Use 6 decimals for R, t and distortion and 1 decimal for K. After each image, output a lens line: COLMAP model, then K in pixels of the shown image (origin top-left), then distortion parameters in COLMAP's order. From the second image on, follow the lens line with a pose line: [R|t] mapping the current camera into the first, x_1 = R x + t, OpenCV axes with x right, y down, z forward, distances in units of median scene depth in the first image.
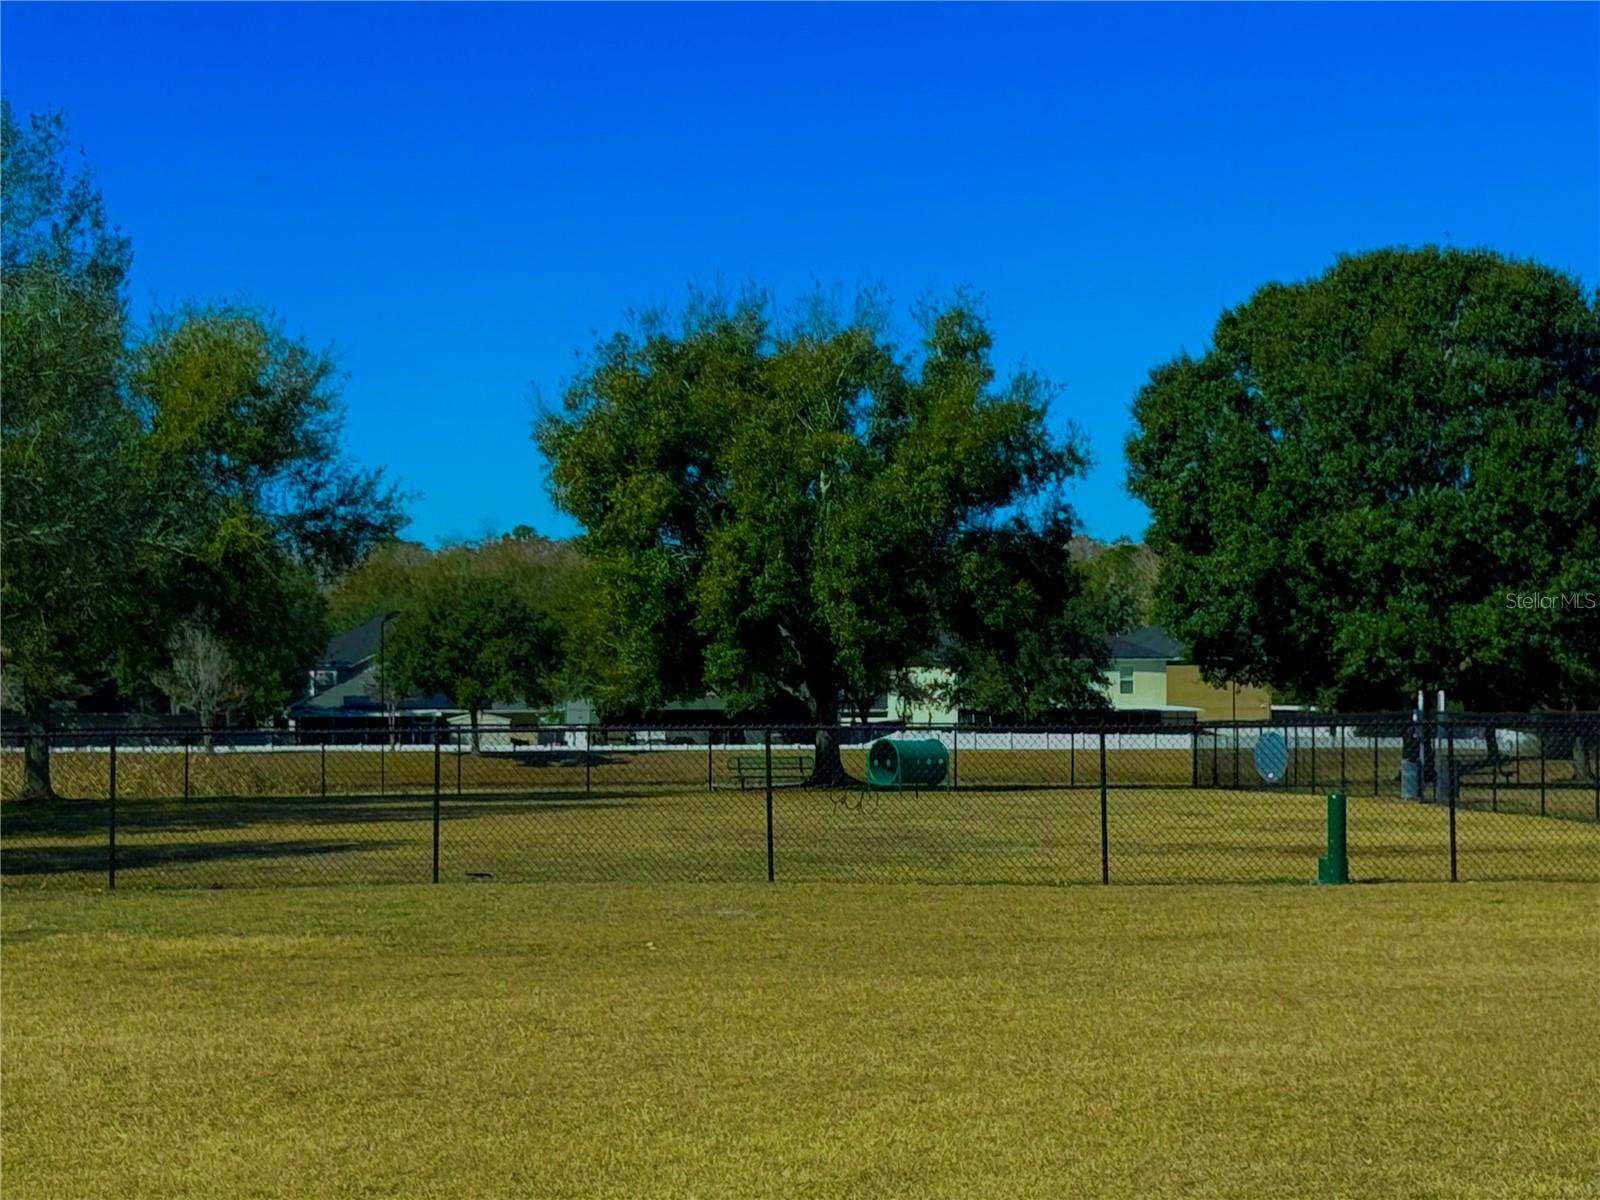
lens RADIAL K [[3918.3, 0, 800.0], [0, 3918.3, 600.0], [0, 0, 1]] dist [0.123982, -0.213828]
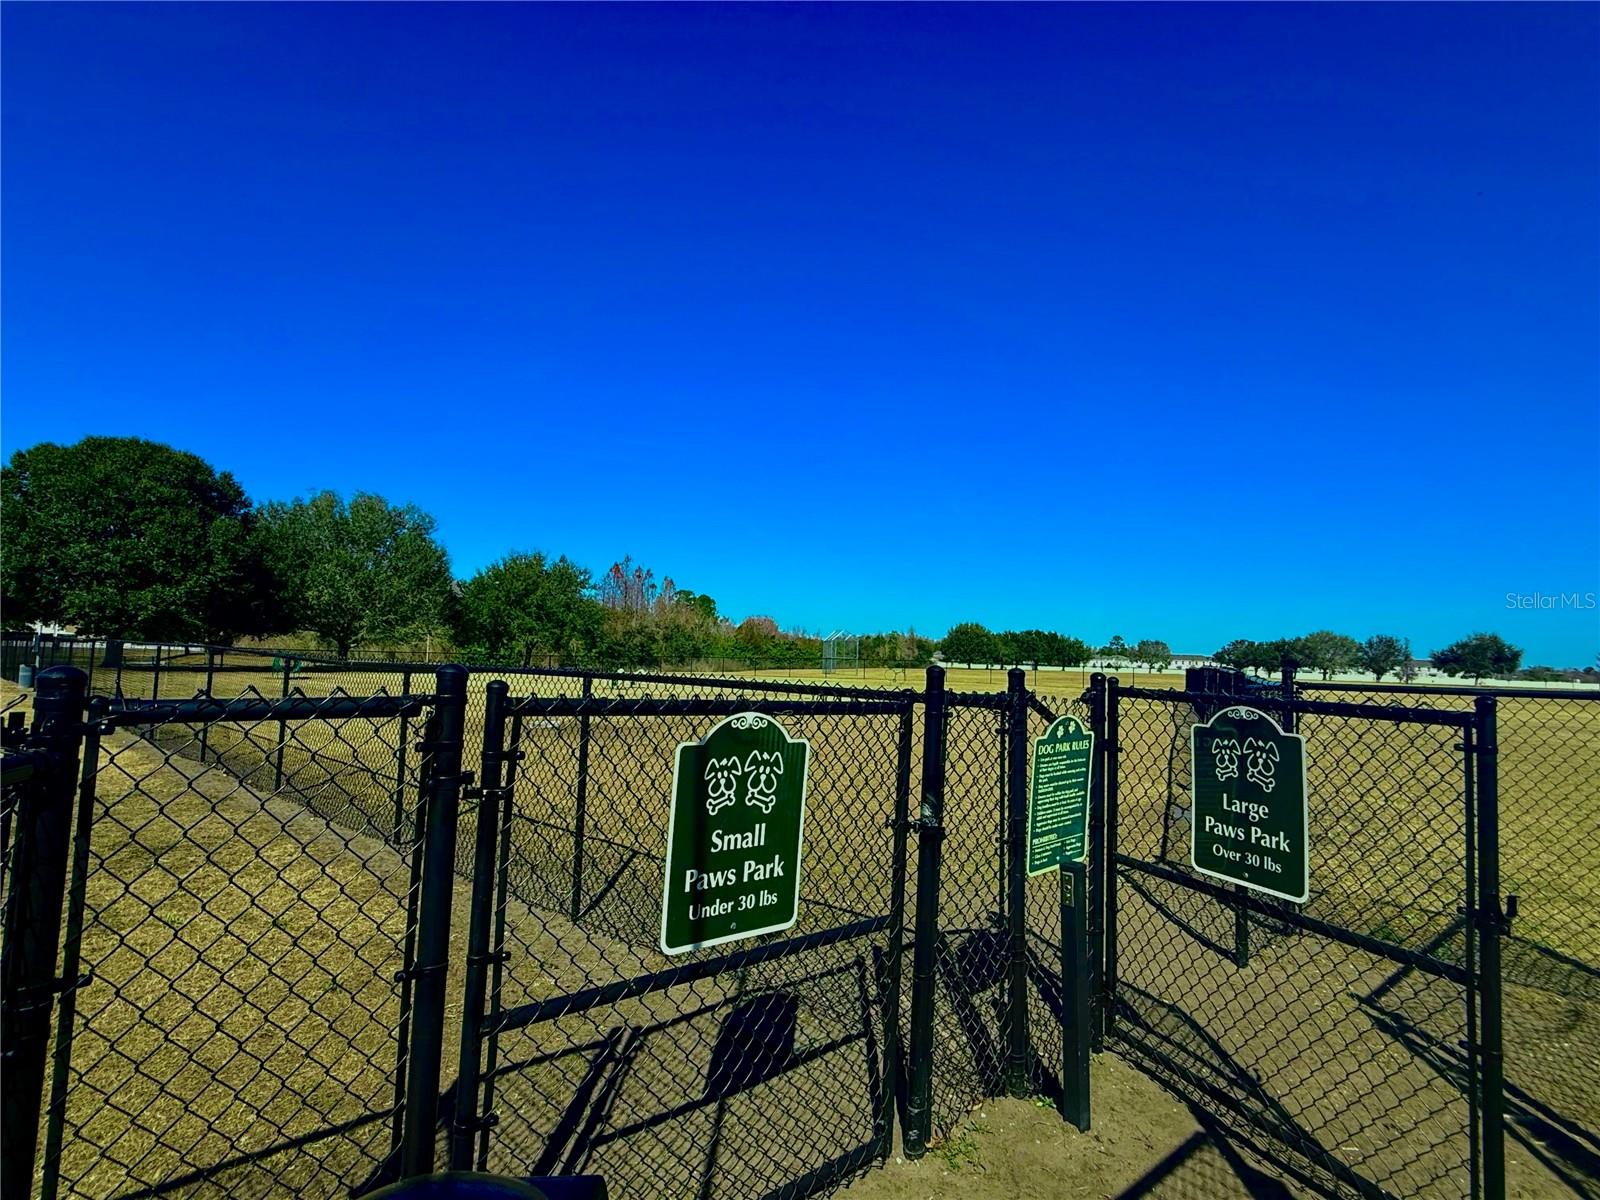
lens RADIAL K [[824.5, 0, 800.0], [0, 824.5, 600.0], [0, 0, 1]] dist [0.000222, -0.000455]
pose [[0.703183, 0.076733, 0.706856, 0.101756], [-0.053672, 0.997051, -0.054842, 0.012047], [-0.708980, 0.000626, 0.705228, 0.387119]]
